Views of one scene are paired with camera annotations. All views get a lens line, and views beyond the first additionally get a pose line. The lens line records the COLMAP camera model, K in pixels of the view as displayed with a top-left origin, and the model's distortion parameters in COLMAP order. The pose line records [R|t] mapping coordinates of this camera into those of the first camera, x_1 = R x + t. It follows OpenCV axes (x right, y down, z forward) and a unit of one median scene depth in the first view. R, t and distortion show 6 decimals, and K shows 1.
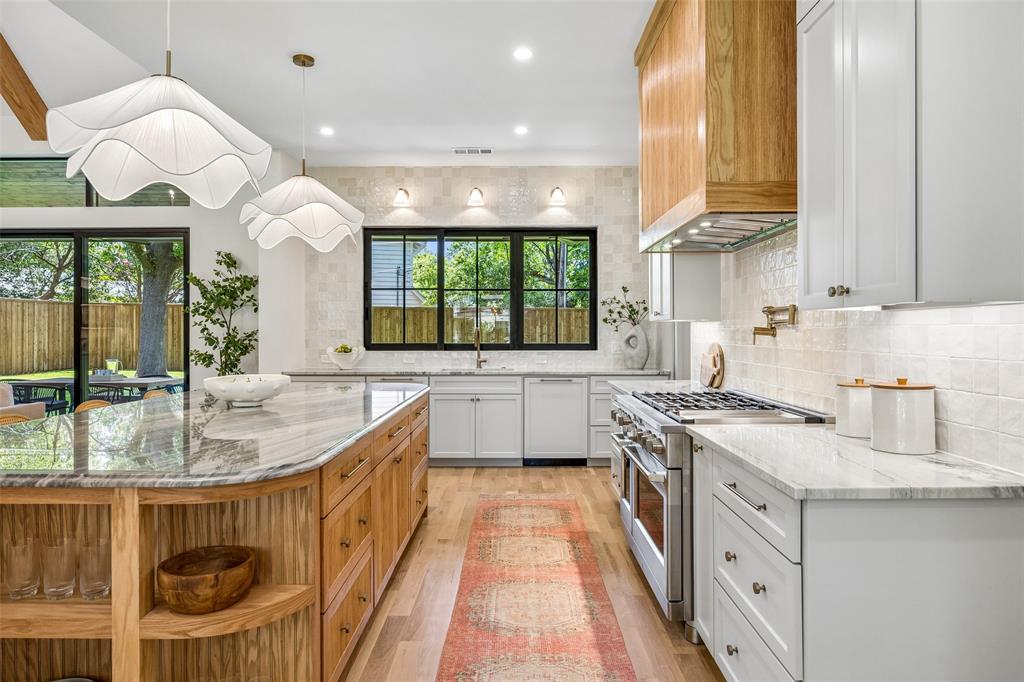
lens RADIAL K [[624.6, 0, 512.9], [0, 624.6, 334.5], [0, 0, 1]] dist [-0.003228, -0.000903]
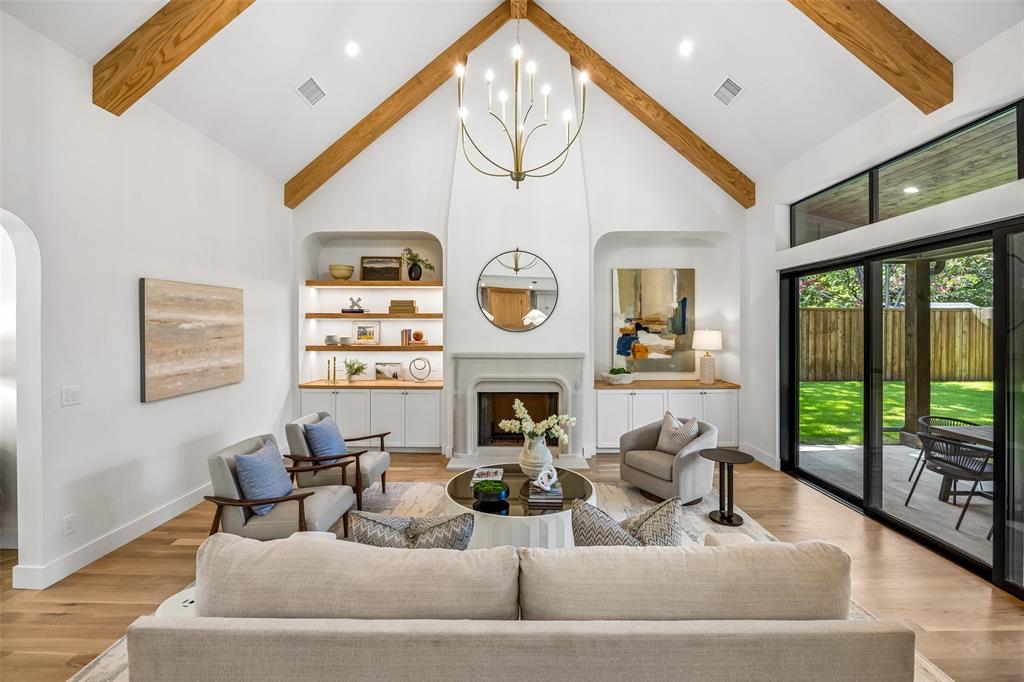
lens RADIAL K [[431.6, 0, 514.9], [0, 431.6, 329.7], [0, 0, 1]] dist [-0.010024, -0.000072]
pose [[-0.000574, 0.000502, -1.000000, -0.277276], [-0.003020, 0.999995, 0.000503, -0.061402], [0.999995, 0.003020, -0.000573, 0.526076]]
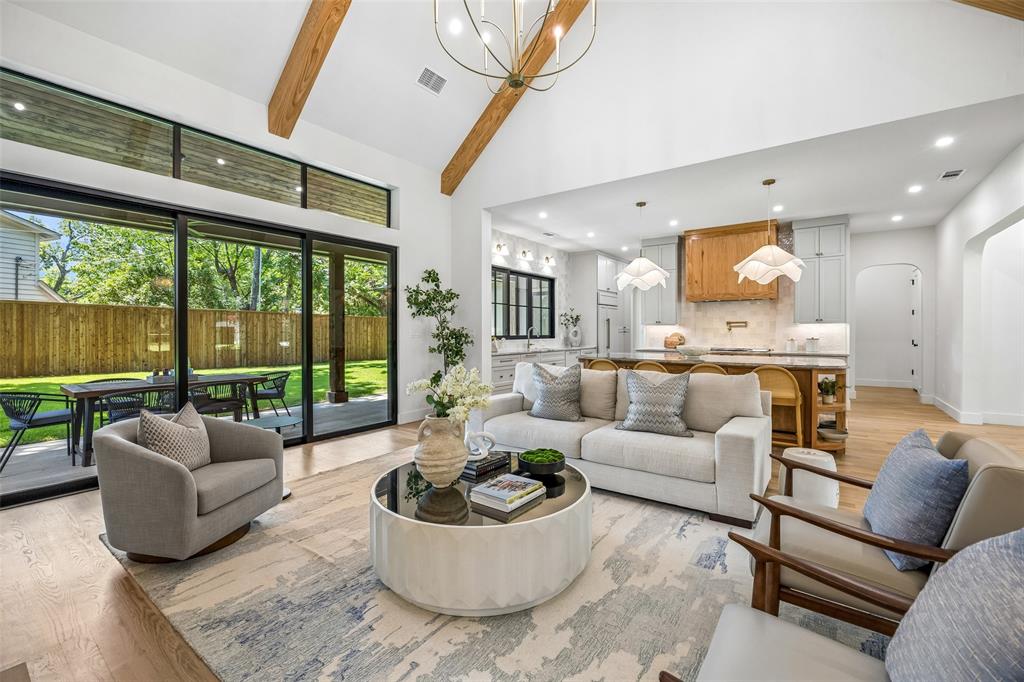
lens RADIAL K [[431.6, 0, 514.9], [0, 431.6, 329.7], [0, 0, 1]] dist [-0.010024, -0.000072]
pose [[0.579656, 0.003296, 0.814855, -1.103223], [0.003789, 0.999970, -0.006740, 0.006382], [-0.814852, 0.006994, 0.579626, 0.292970]]
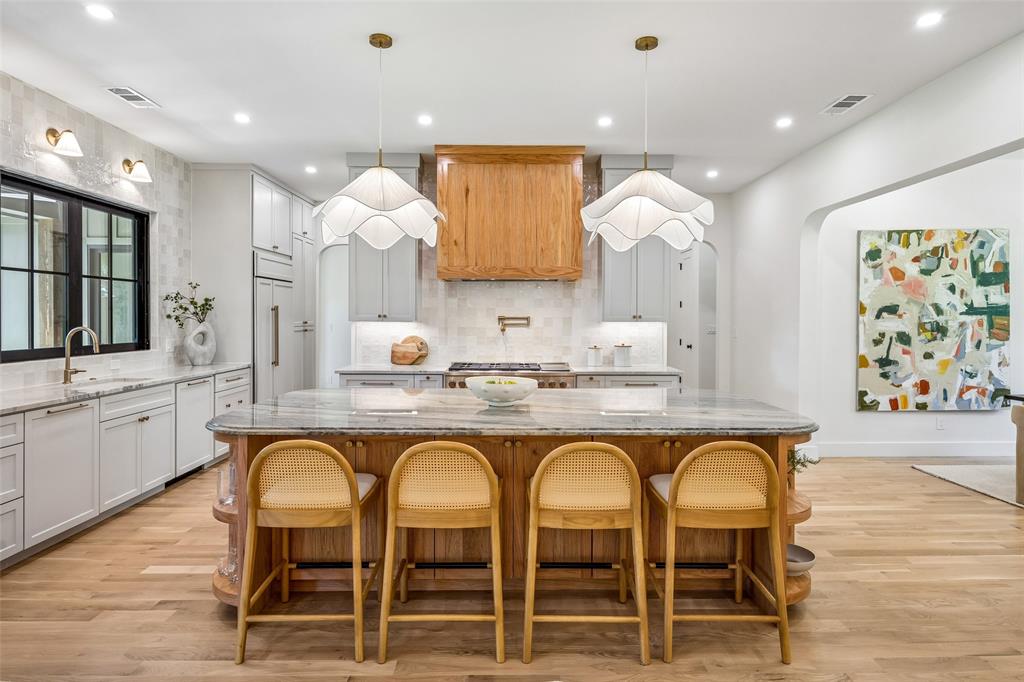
lens RADIAL K [[582.4, 0, 515.7], [0, 582.4, 321.6], [0, 0, 1]] dist [0.000756, -0.000701]
pose [[-0.017545, -0.006193, 0.999827, -0.722285], [0.001442, 0.999980, 0.006220, -0.019484], [-0.999845, 0.001551, -0.017536, 0.493871]]
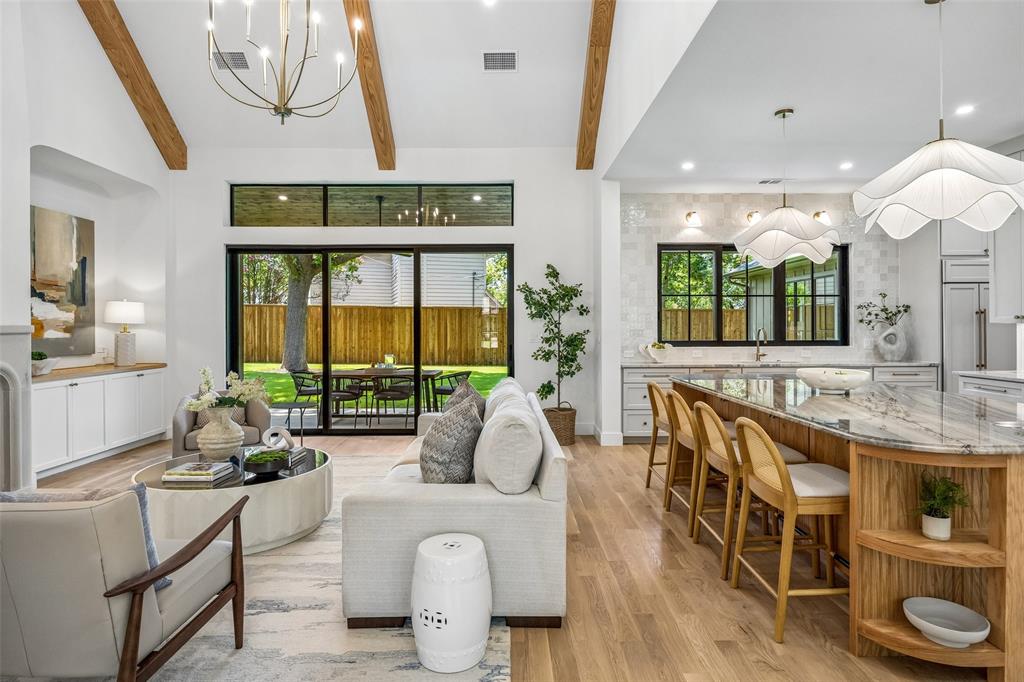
lens RADIAL K [[547.5, 0, 513.9], [0, 547.5, 327.3], [0, 0, 1]] dist [-0.002488, -0.000412]
pose [[0.999797, -0.002747, 0.019981, -0.539567], [0.002838, 0.999986, -0.004539, -0.007514], [-0.019968, 0.004595, 0.999790, -0.042543]]
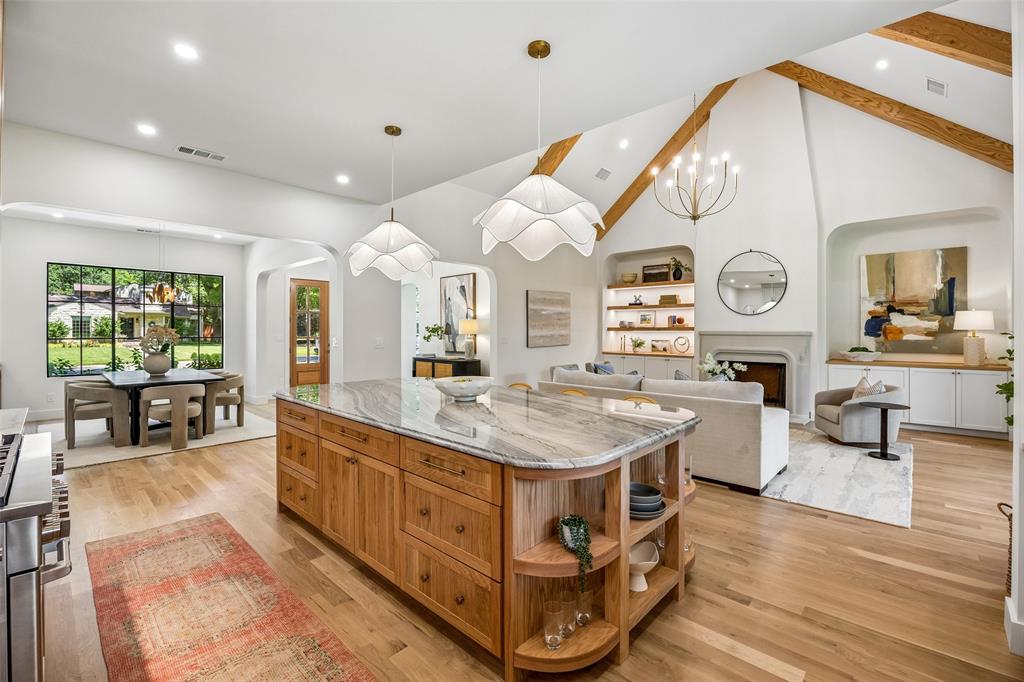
lens RADIAL K [[441.9, 0, 515.4], [0, 441.9, 332.5], [0, 0, 1]] dist [-0.017195, 0.000092]
pose [[-0.676338, 0.003329, -0.736584, 0.096840], [-0.003683, 0.999962, 0.007900, -0.018109], [0.736583, 0.008056, -0.676300, 0.850978]]
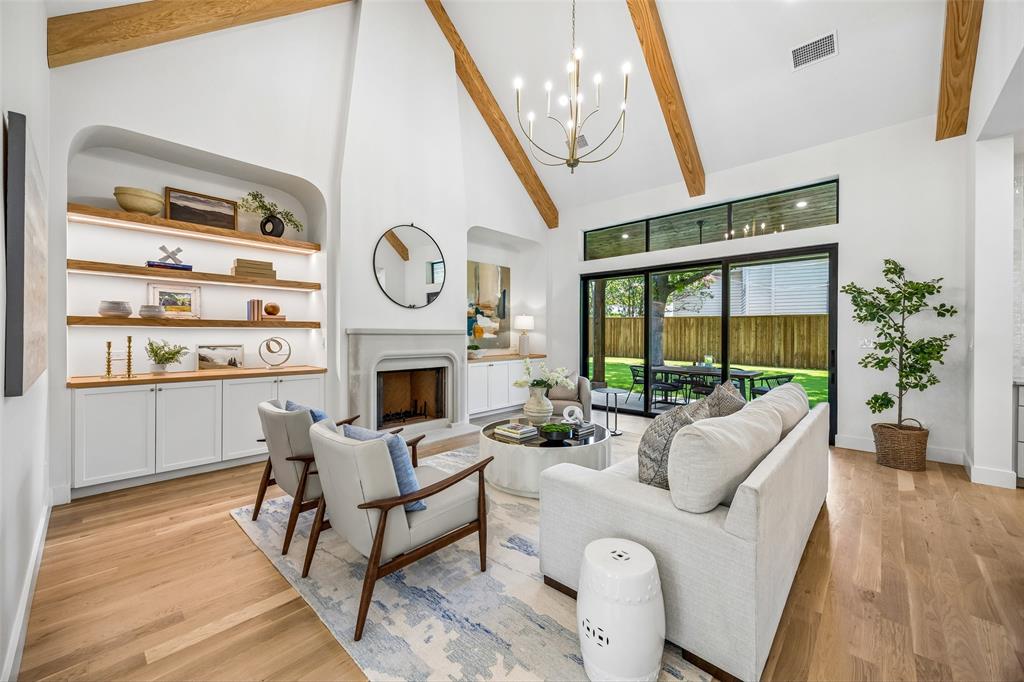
lens RADIAL K [[397.6, 0, 513.9], [0, 397.6, 335.9], [0, 0, 1]] dist [0.003138, -0.000181]
pose [[0.737551, 0.003784, -0.675281, -0.463721], [-0.004372, 0.999990, 0.000829, -0.002468], [0.675277, 0.002341, 0.737560, 0.083233]]
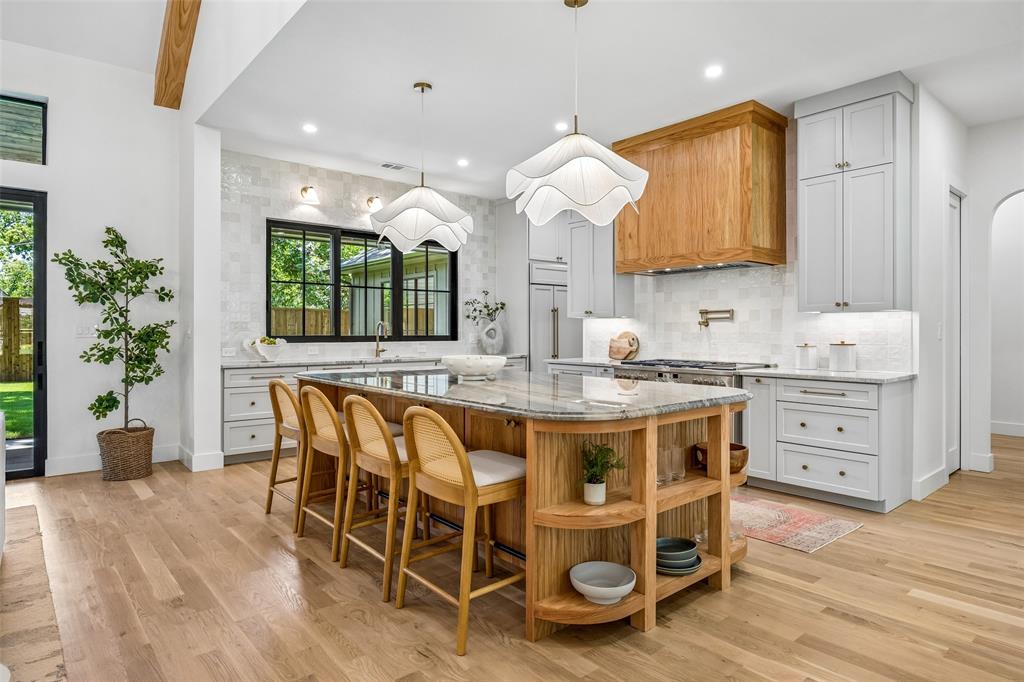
lens RADIAL K [[591.7, 0, 515.5], [0, 591.7, 332.2], [0, 0, 1]] dist [-0.007858, -0.000961]
pose [[0.754222, 0.000686, 0.656619, -0.560482], [0.001605, 0.999995, -0.002889, 0.012040], [-0.656617, 0.003233, 0.754217, 0.034726]]
